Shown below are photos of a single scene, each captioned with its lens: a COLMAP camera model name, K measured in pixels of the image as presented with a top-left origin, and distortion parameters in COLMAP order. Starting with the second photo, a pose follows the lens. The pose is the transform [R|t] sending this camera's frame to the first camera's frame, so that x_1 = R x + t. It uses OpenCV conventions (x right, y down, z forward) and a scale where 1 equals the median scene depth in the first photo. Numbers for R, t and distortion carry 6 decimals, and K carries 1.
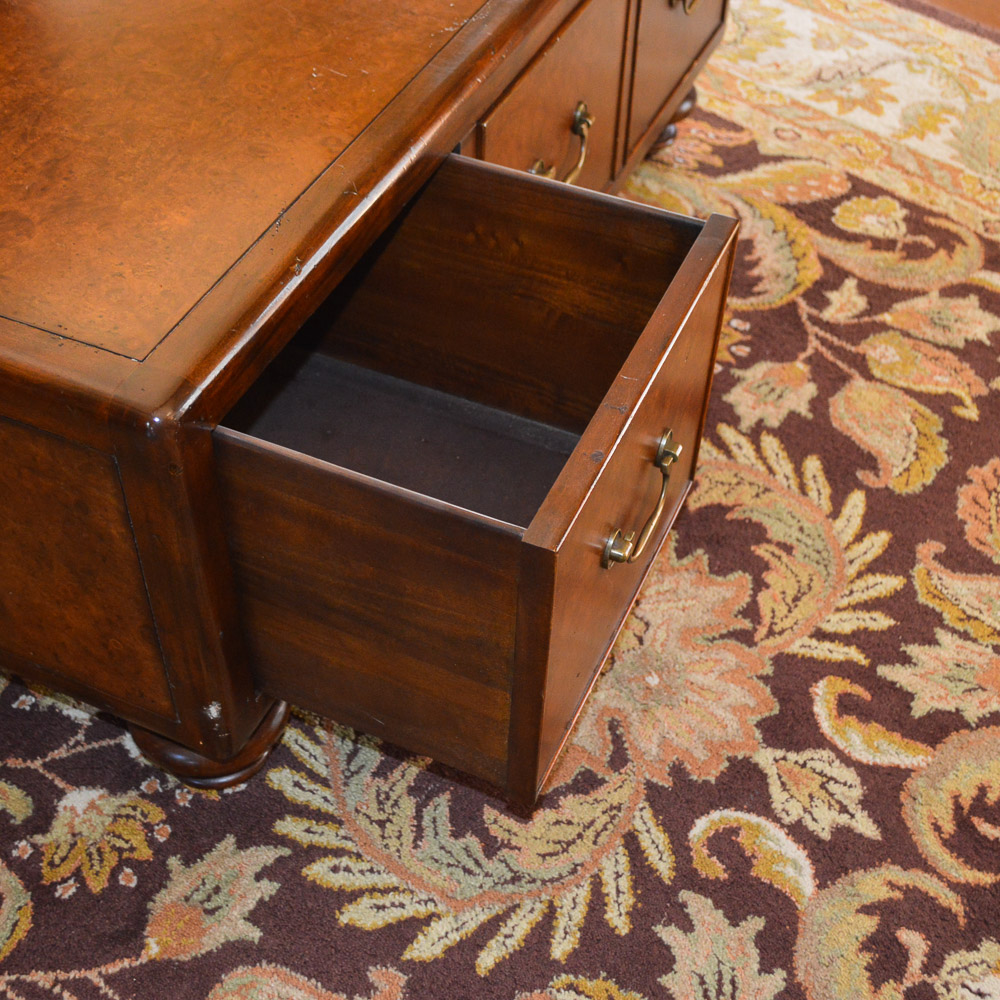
lens RADIAL K [[1450.4, 0, 500.0], [0, 1450.4, 500.0], [0, 0, 1]] dist [-0.038786, -0.035018]
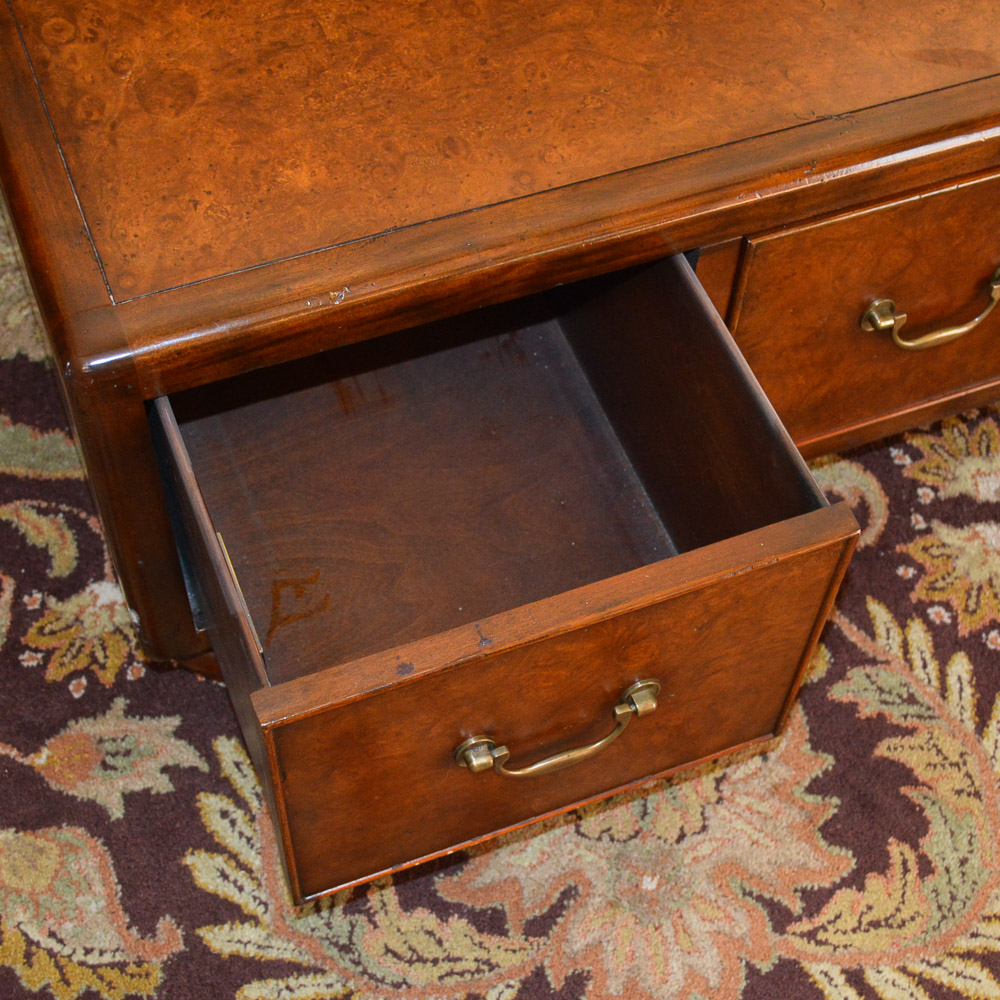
lens RADIAL K [[1746.7, 0, 503.6], [0, 1746.7, 554.2], [0, 0, 1]] dist [-0.047778, -0.061018]
pose [[0.714524, 0.598132, -0.362895, 0.334485], [-0.524369, 0.801245, 0.288171, -0.313453], [0.463133, -0.015614, 0.886151, 0.059411]]
